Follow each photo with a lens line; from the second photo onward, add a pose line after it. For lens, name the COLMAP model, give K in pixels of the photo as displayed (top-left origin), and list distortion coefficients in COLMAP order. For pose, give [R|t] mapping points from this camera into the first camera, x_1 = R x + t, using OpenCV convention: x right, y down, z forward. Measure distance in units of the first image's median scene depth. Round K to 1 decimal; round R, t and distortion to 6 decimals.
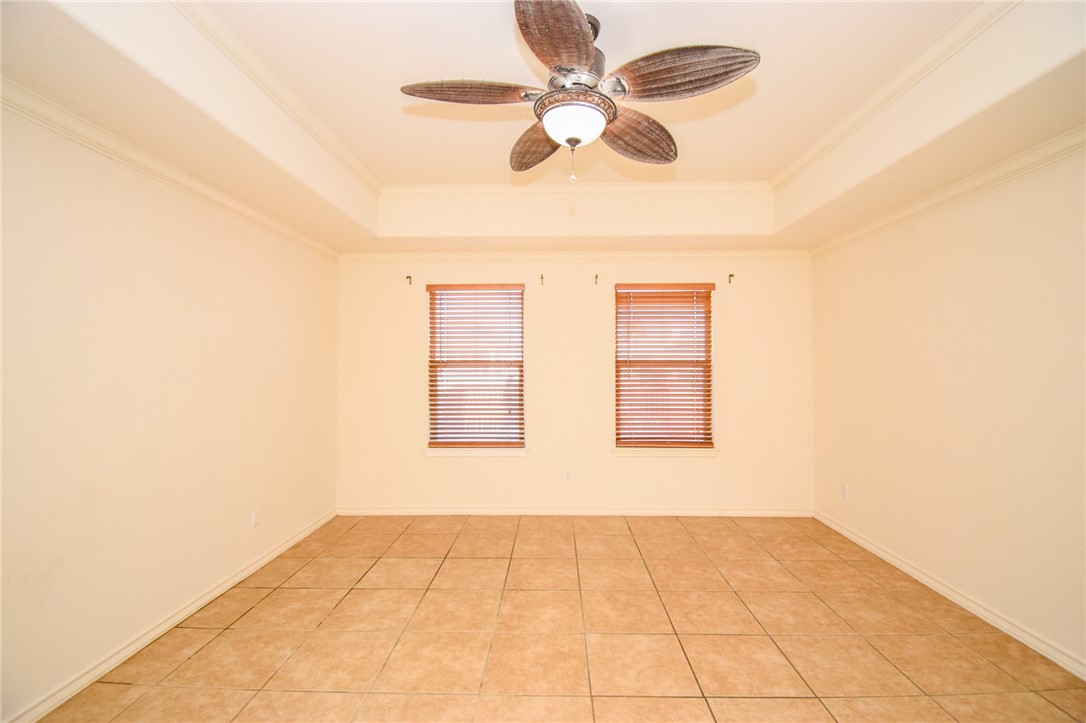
lens RADIAL K [[475.8, 0, 548.3], [0, 475.8, 358.3], [0, 0, 1]] dist [0.017099, -0.023850]
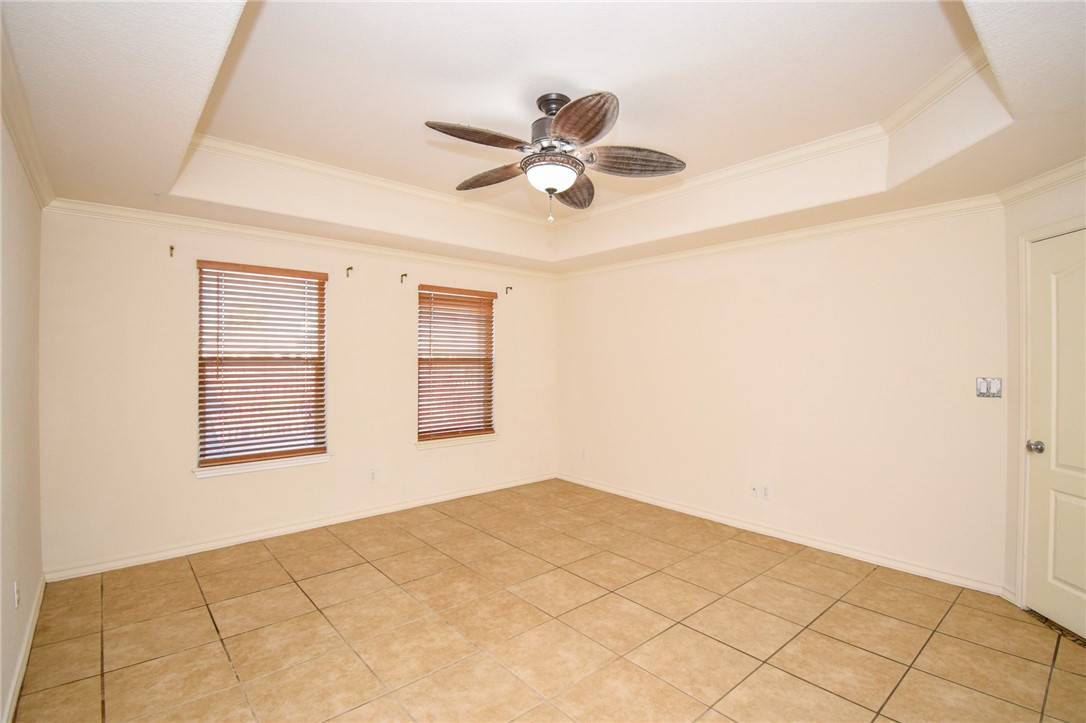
lens RADIAL K [[492.5, 0, 547.3], [0, 492.5, 358.1], [0, 0, 1]] dist [0.017967, -0.025193]
pose [[0.743852, 0.004281, 0.668330, -0.437040], [-0.007492, 0.999970, 0.001933, 0.000710], [-0.668302, -0.006445, 0.743862, 0.011835]]
